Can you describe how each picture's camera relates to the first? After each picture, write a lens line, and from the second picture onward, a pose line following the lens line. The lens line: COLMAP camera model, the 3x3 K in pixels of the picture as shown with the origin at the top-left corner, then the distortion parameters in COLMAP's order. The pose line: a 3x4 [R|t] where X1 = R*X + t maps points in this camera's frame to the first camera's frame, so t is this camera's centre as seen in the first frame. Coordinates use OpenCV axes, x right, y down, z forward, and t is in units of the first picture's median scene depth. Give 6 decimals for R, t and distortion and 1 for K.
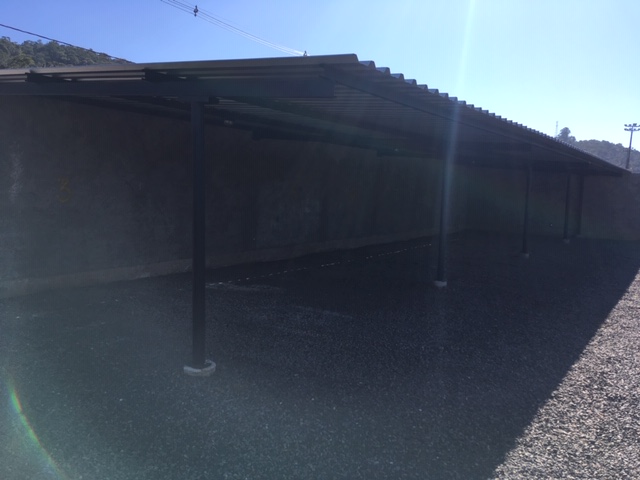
lens RADIAL K [[553.3, 0, 319.3], [0, 553.3, 239.8], [0, 0, 1]] dist [0.077320, -0.121643]
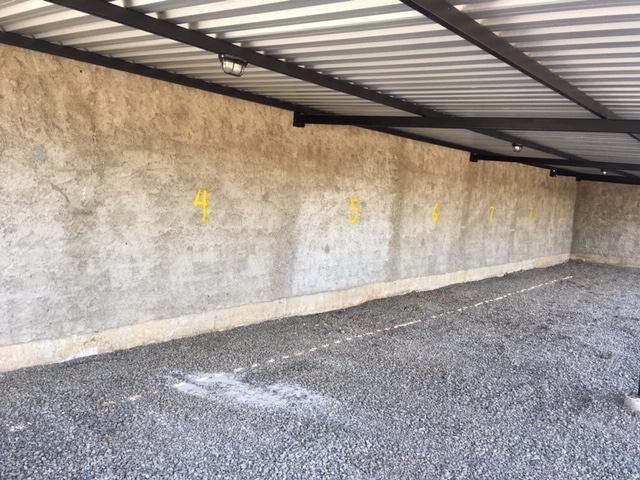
lens RADIAL K [[553.3, 0, 320.3], [0, 553.3, 239.7], [0, 0, 1]] dist [0.077320, -0.121643]
pose [[0.995000, 0.041013, -0.091061, -0.026023], [-0.042433, 0.999005, -0.013707, -0.042420], [0.090408, 0.017503, 0.995751, 0.368480]]
